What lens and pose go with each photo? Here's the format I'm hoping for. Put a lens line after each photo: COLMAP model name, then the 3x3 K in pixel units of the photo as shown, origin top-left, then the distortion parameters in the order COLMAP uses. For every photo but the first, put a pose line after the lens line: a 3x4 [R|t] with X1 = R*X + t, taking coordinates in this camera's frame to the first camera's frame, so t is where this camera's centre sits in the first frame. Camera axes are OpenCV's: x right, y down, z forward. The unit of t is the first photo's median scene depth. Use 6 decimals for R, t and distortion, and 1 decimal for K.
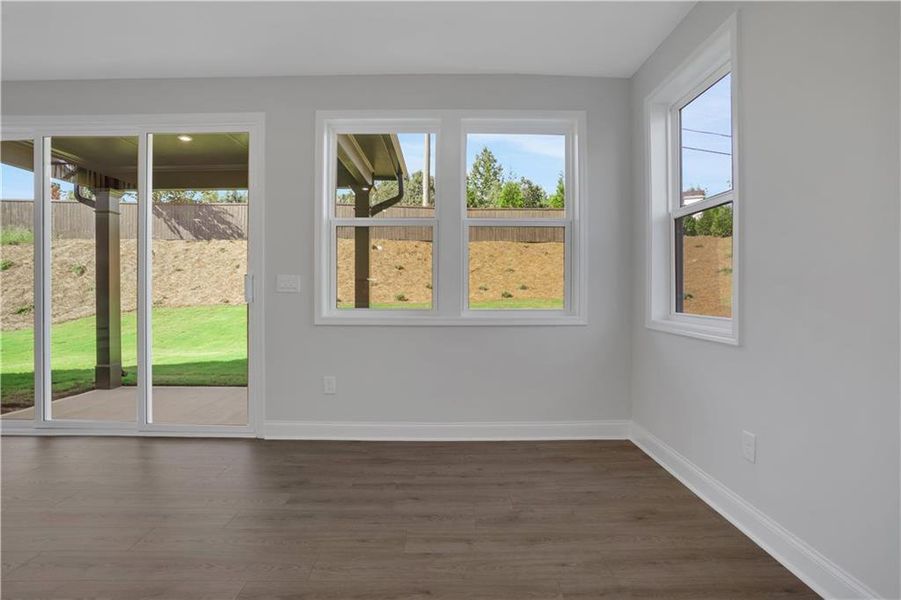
lens RADIAL K [[442.6, 0, 427.1], [0, 442.6, 287.5], [0, 0, 1]] dist [-0.019320, 0.001427]
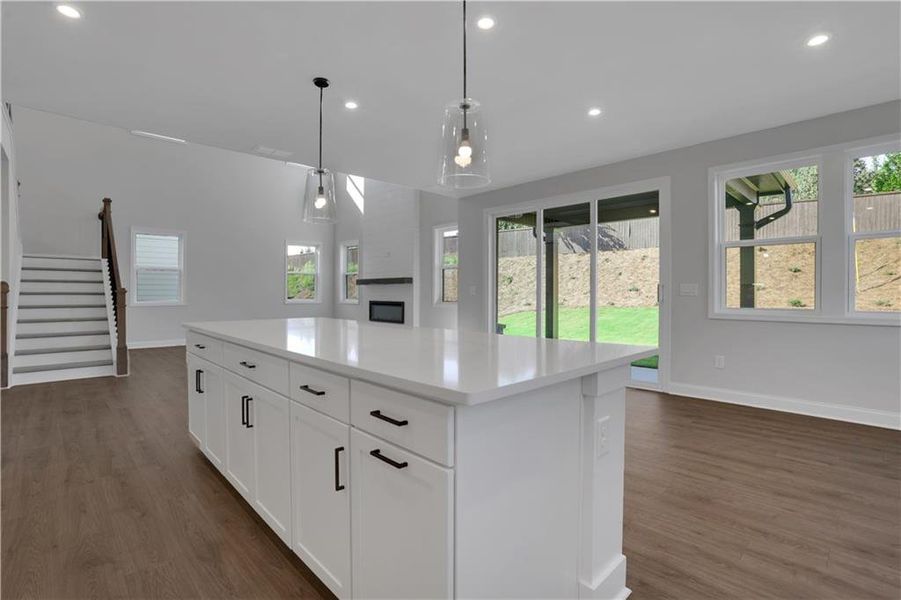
lens RADIAL K [[411.6, 0, 458.5], [0, 411.6, 294.7], [0, 0, 1]] dist [-0.066302, 0.024885]
pose [[0.718377, 0.003699, -0.695645, 0.015256], [0.000929, 0.999980, 0.006276, -0.000520], [0.695654, -0.005155, 0.718359, -0.107251]]
